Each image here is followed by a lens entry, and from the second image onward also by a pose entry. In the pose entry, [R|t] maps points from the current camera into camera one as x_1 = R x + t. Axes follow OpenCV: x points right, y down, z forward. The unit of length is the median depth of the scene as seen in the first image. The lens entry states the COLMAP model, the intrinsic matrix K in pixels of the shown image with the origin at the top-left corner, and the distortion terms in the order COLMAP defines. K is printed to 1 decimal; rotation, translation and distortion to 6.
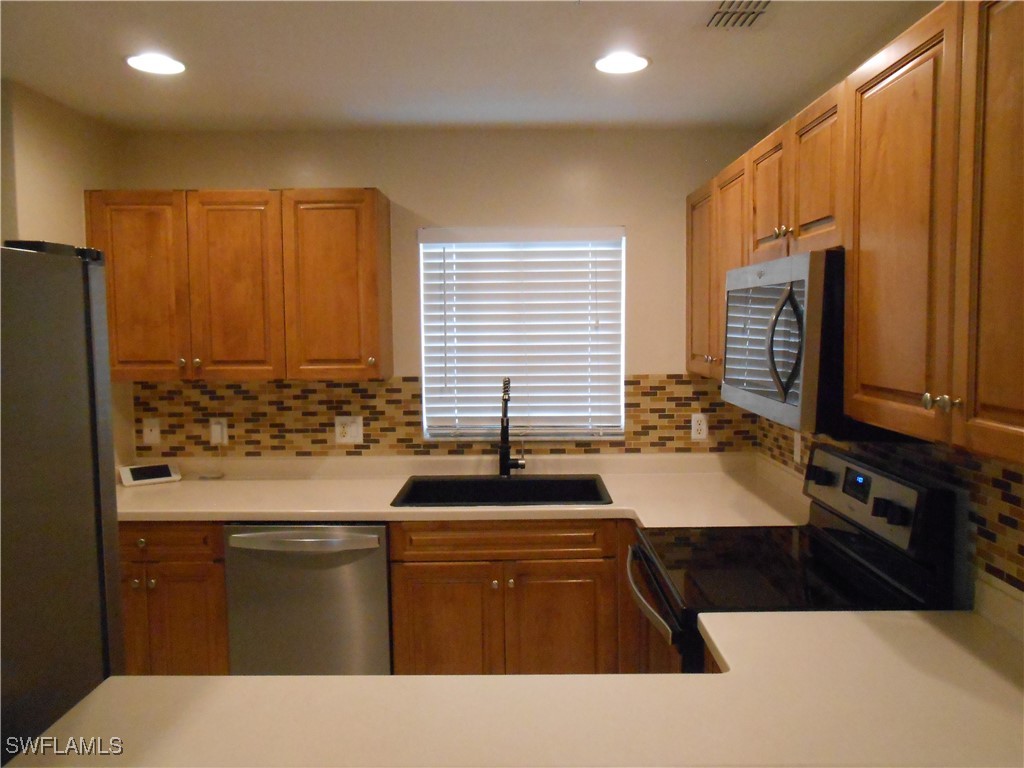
lens RADIAL K [[815.3, 0, 513.1], [0, 815.3, 378.7], [0, 0, 1]] dist [-0.031597, 0.082917]
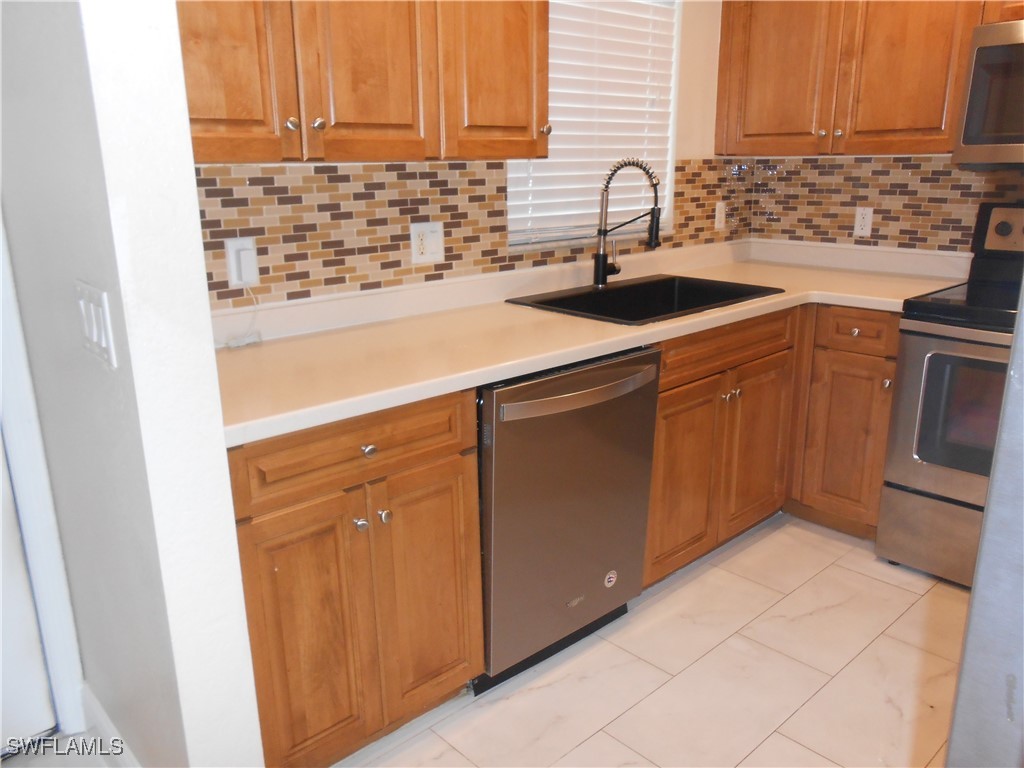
lens RADIAL K [[815.3, 0, 516.7], [0, 815.3, 383.3], [0, 0, 1]] dist [-0.031597, 0.082917]
pose [[0.722402, -0.182043, 0.667080, -0.623625], [0.048895, 0.975756, 0.213328, 0.035510], [-0.689742, -0.121492, 0.713789, 0.449785]]
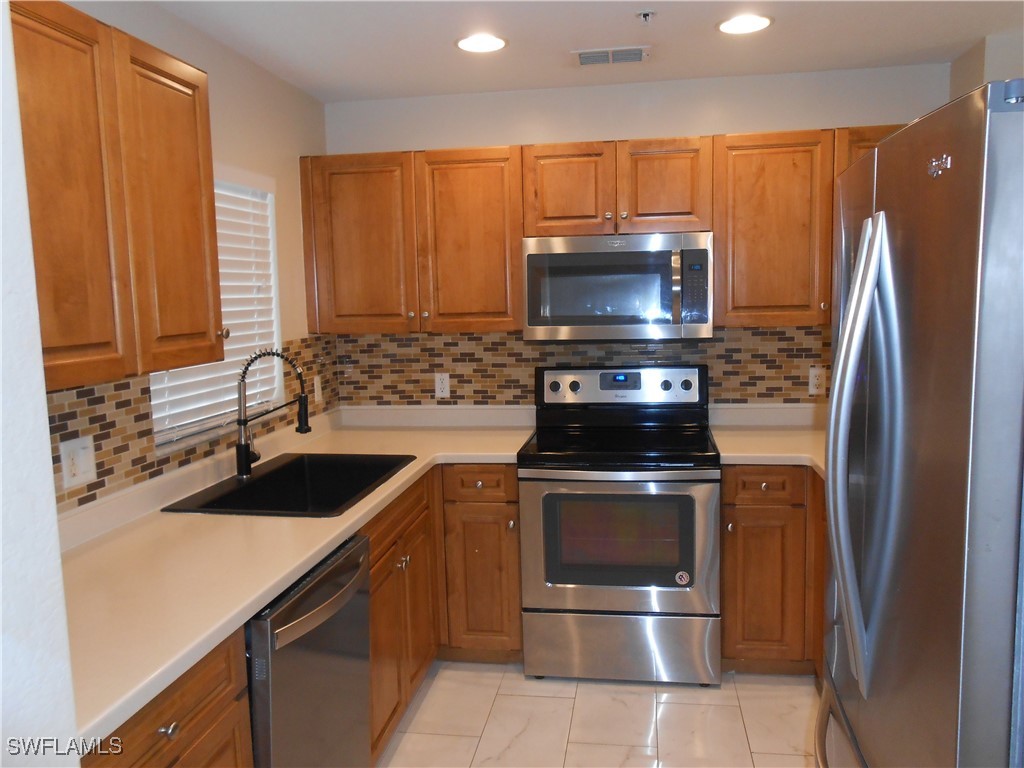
lens RADIAL K [[815.3, 0, 514.4], [0, 815.3, 387.1], [0, 0, 1]] dist [-0.031597, 0.082917]
pose [[0.149339, -0.110185, 0.982628, -0.725410], [0.087439, 0.991350, 0.097874, -0.020656], [-0.984912, 0.071303, 0.157682, 0.595879]]
